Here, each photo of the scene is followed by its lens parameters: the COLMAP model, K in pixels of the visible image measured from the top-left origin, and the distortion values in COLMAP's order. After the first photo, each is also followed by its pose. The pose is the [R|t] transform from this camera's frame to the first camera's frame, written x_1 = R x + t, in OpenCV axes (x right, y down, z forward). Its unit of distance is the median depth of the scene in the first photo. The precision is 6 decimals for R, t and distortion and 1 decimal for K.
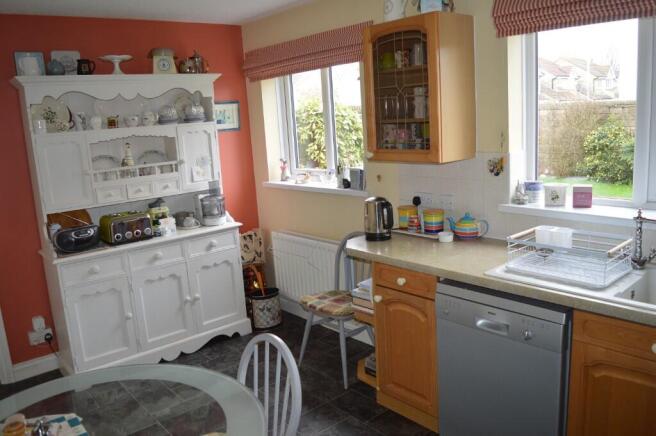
lens RADIAL K [[525.7, 0, 323.0], [0, 525.7, 217.5], [0, 0, 1]] dist [-0.091915, 0.019427]
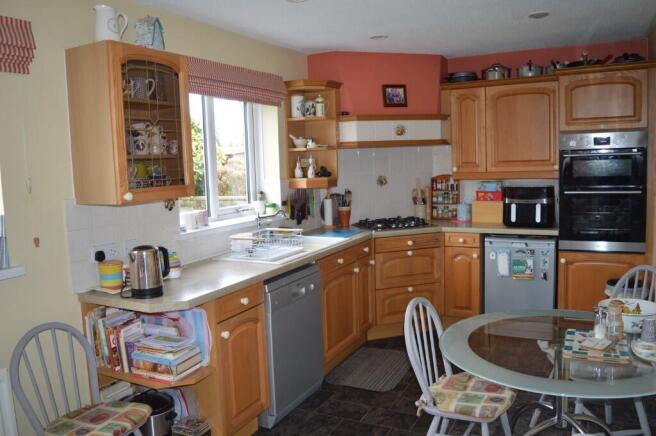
lens RADIAL K [[525.7, 0, 323.0], [0, 525.7, 217.5], [0, 0, 1]] dist [-0.091915, 0.019427]
pose [[-0.397801, -0.070088, 0.914791, -0.830109], [0.173777, 0.973273, 0.150136, -0.178451], [-0.900864, 0.218694, -0.374989, 1.134965]]
